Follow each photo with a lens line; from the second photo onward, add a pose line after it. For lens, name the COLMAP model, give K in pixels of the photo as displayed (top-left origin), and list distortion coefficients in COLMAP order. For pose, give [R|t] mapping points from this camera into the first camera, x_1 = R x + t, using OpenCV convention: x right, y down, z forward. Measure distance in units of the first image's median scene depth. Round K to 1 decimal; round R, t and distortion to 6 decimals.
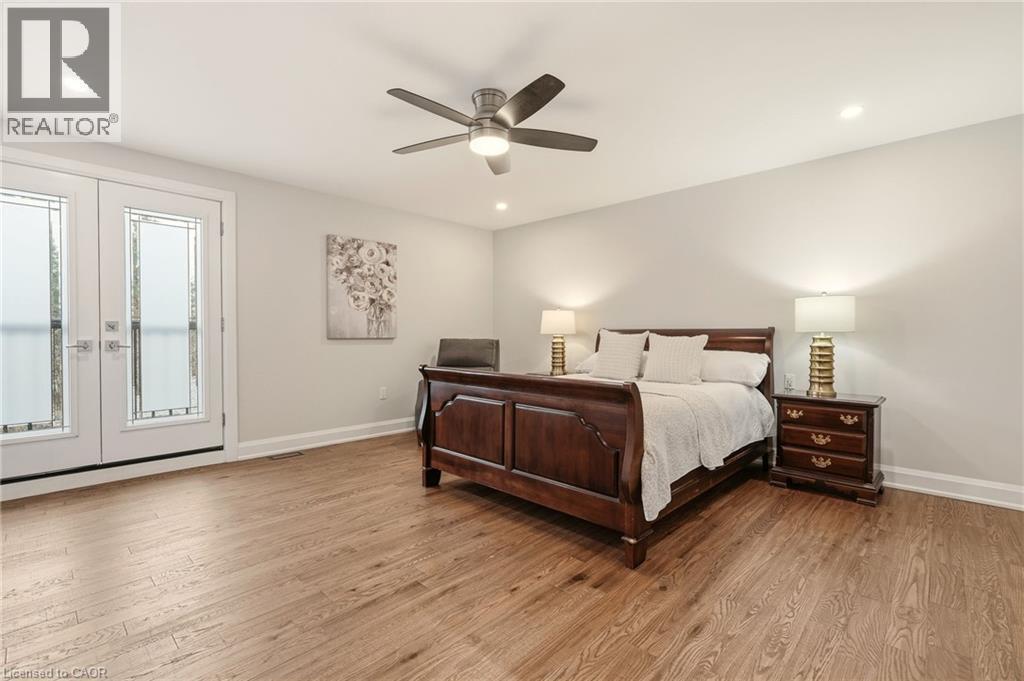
lens RADIAL K [[457.3, 0, 507.4], [0, 457.3, 338.1], [0, 0, 1]] dist [-0.004504, 0.001480]
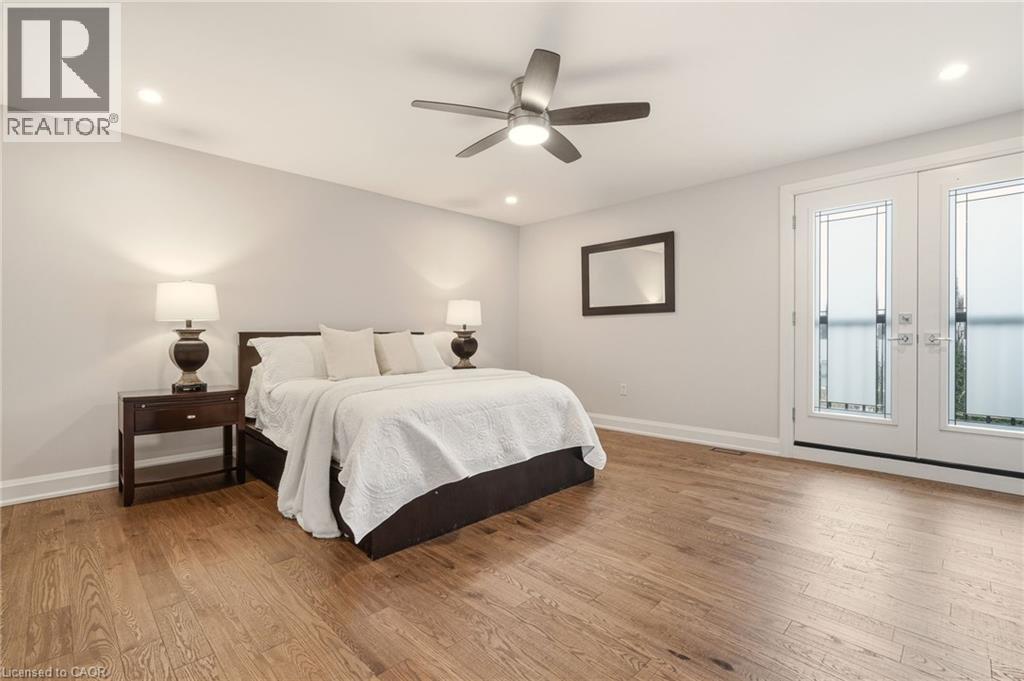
lens RADIAL K [[457.3, 0, 507.4], [0, 457.3, 338.1], [0, 0, 1]] dist [-0.004504, 0.001480]
pose [[-0.016037, 0.014311, -0.999769, 0.135352], [0.001328, 0.999897, 0.014291, -0.000926], [0.999871, -0.001098, -0.016055, 0.142895]]
